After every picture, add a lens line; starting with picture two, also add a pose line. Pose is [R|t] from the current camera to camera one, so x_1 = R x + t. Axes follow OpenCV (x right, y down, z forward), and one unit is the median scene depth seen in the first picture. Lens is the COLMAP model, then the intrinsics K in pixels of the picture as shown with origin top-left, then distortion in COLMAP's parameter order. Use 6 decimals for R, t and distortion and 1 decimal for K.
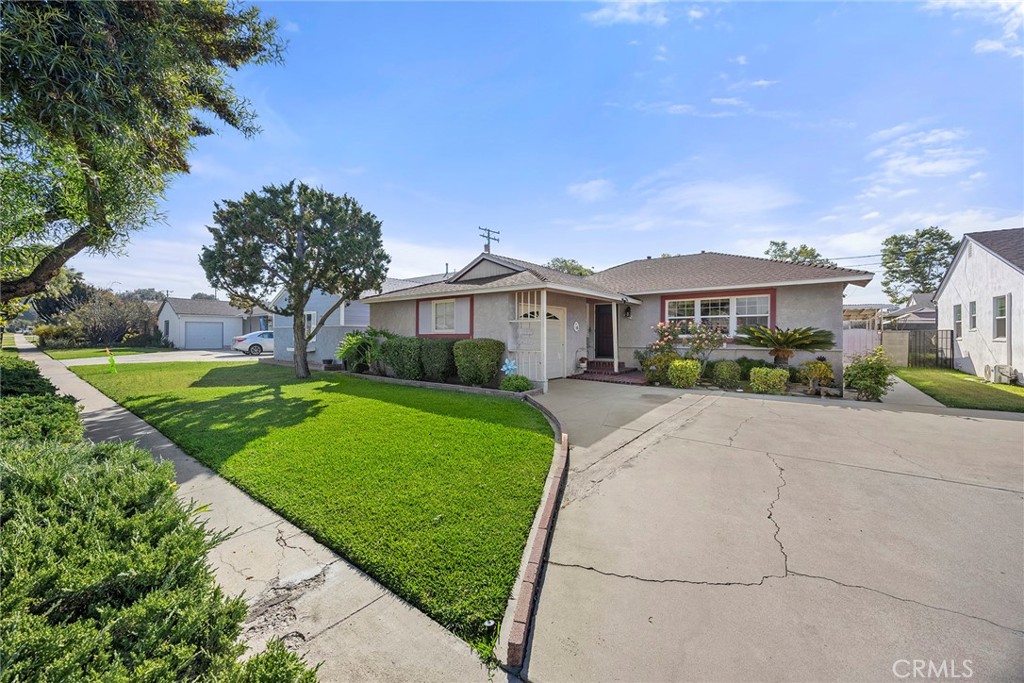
lens RADIAL K [[394.3, 0, 510.5], [0, 394.3, 341.1], [0, 0, 1]] dist [0.001358, -0.000357]
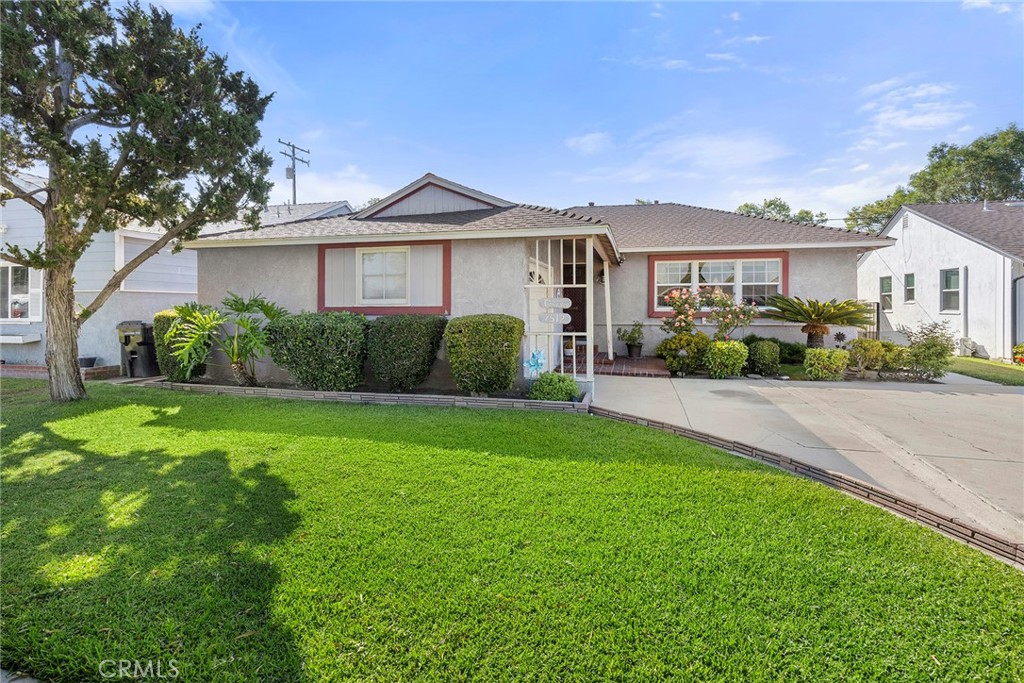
lens RADIAL K [[522.4, 0, 505.5], [0, 522.4, 334.8], [0, 0, 1]] dist [0.000597, 0.001546]
pose [[0.918372, -0.021861, 0.395114, -0.300525], [0.006905, 0.999206, 0.039235, -0.005972], [-0.395658, -0.033304, 0.917794, 0.222997]]
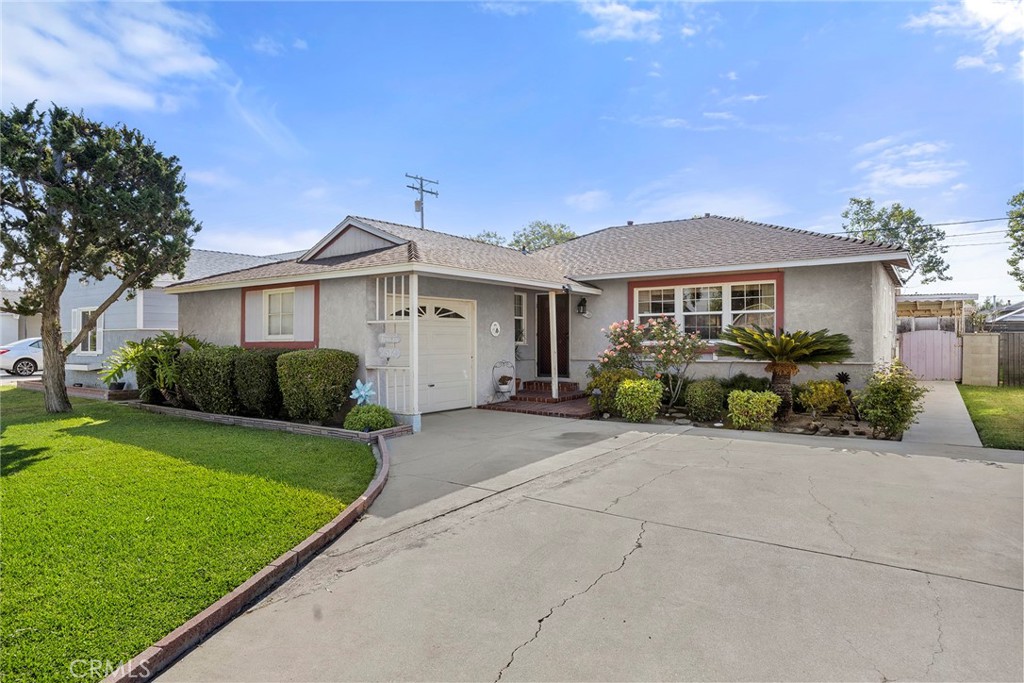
lens RADIAL K [[611.0, 0, 508.7], [0, 611.0, 338.8], [0, 0, 1]] dist [-0.003830, 0.000975]
pose [[0.999023, -0.004836, 0.043934, 0.157380], [0.005577, 0.999844, -0.016763, -0.003880], [-0.043846, 0.016991, 0.998894, -0.011460]]
